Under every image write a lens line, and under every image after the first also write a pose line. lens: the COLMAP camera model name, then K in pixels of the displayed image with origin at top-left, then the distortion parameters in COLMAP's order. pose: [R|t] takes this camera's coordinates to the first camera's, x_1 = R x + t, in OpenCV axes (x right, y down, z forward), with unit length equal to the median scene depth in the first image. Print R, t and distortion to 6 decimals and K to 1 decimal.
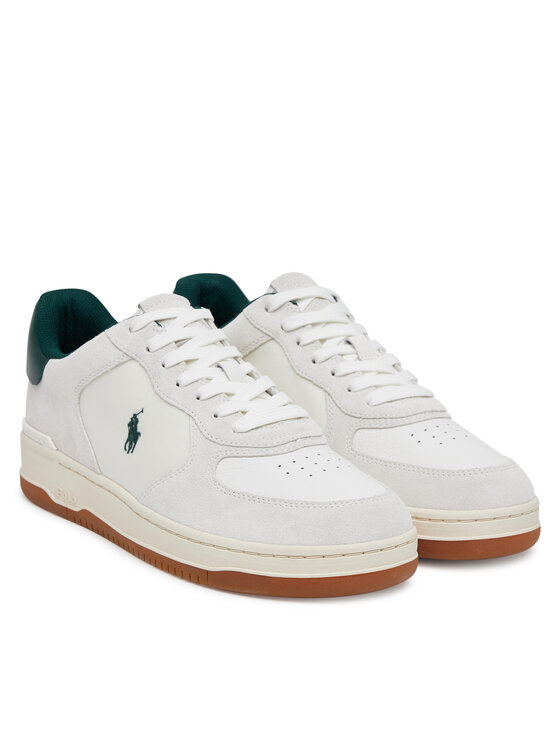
lens RADIAL K [[2191.9, 0, 280.0], [0, 2191.9, 373.0], [0, 0, 1]] dist [0.014738, 0.037016]
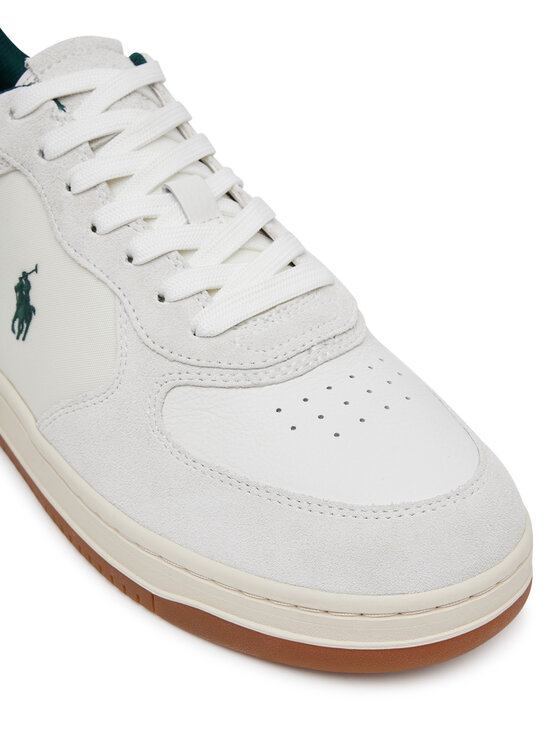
lens RADIAL K [[1390.3, 0, 280.0], [0, 1390.3, 373.0], [0, 0, 1]] dist [-0.039272, -0.356412]
pose [[0.999623, -0.004030, -0.027168, 0.009203], [0.013510, 0.933374, 0.358650, -0.085416], [0.023912, -0.358882, 0.933077, 0.668049]]
